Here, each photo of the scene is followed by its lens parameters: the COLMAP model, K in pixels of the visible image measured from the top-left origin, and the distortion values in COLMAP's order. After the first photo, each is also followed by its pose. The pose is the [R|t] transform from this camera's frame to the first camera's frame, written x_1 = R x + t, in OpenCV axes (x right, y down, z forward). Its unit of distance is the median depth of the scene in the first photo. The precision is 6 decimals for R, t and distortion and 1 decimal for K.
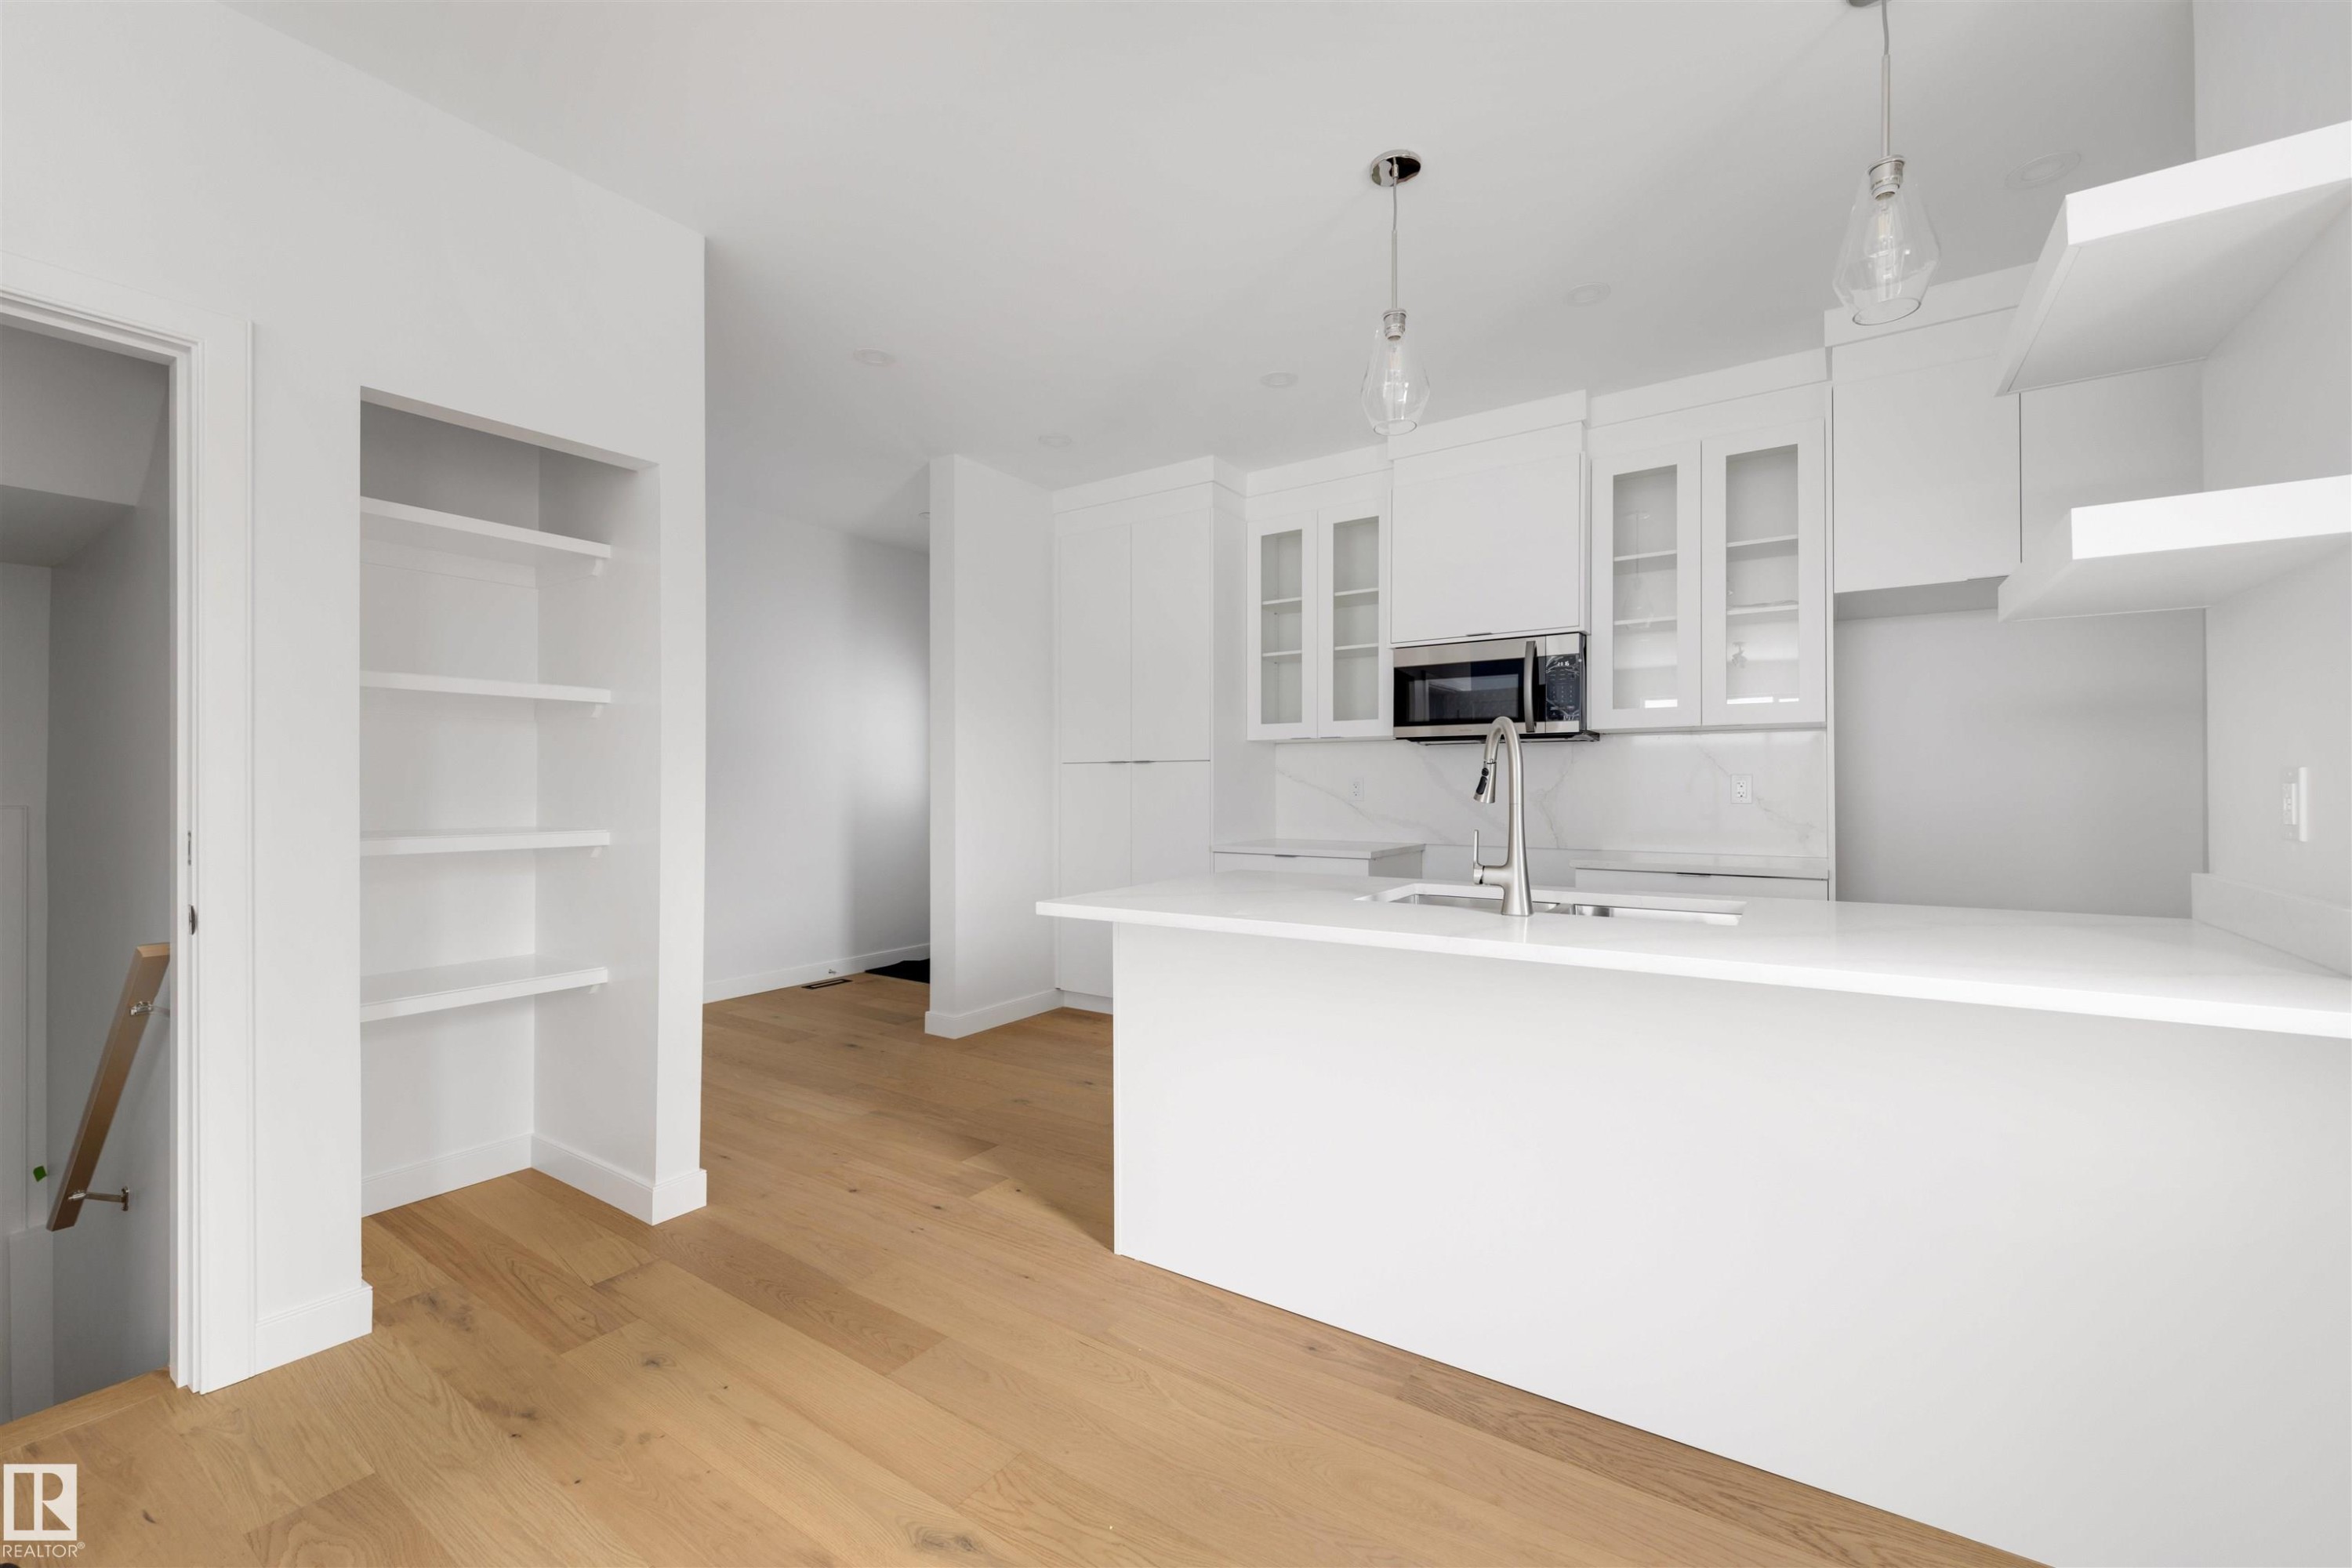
lens RADIAL K [[964.2, 0, 1132.0], [0, 964.2, 772.9], [0, 0, 1]] dist [0.000783, 0.000064]
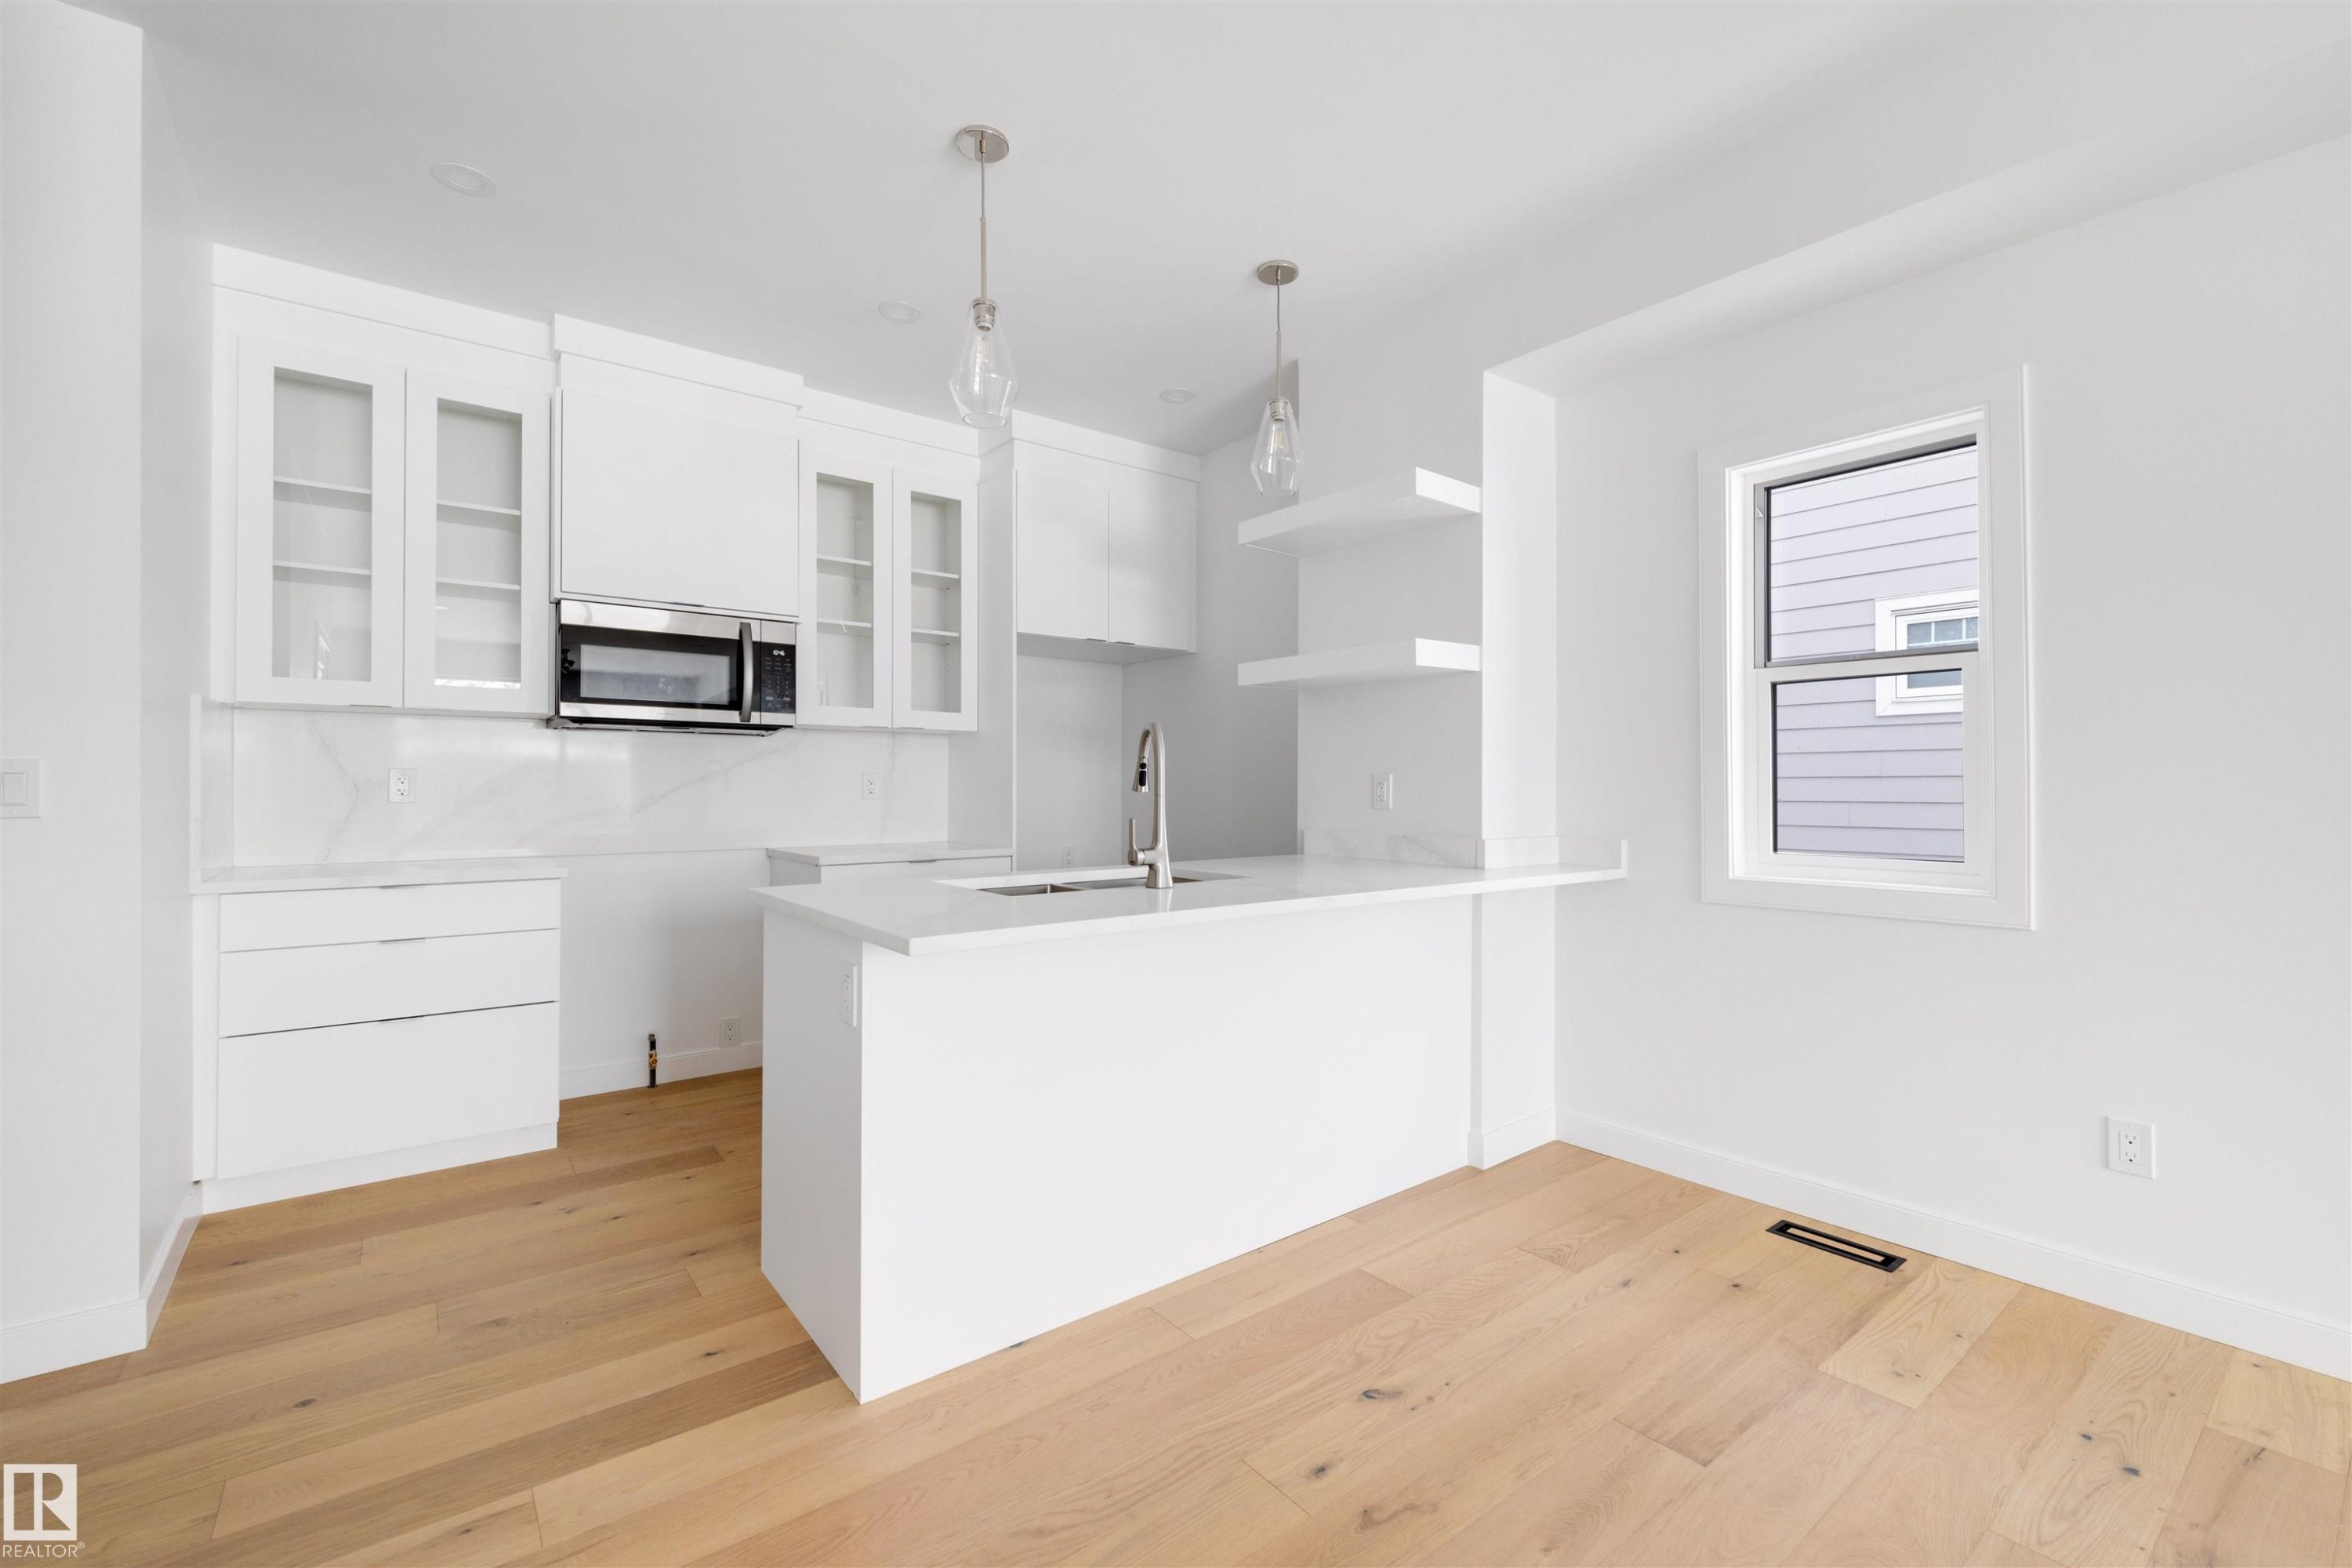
lens RADIAL K [[1023.2, 0, 1242.6], [0, 1023.2, 770.5], [0, 0, 1]] dist [0.001070, 0.000088]
pose [[0.226916, 0.011004, 0.973852, -0.453854], [-0.017509, 0.999821, -0.007218, 0.003615], [-0.973757, -0.015414, 0.227068, 0.328713]]
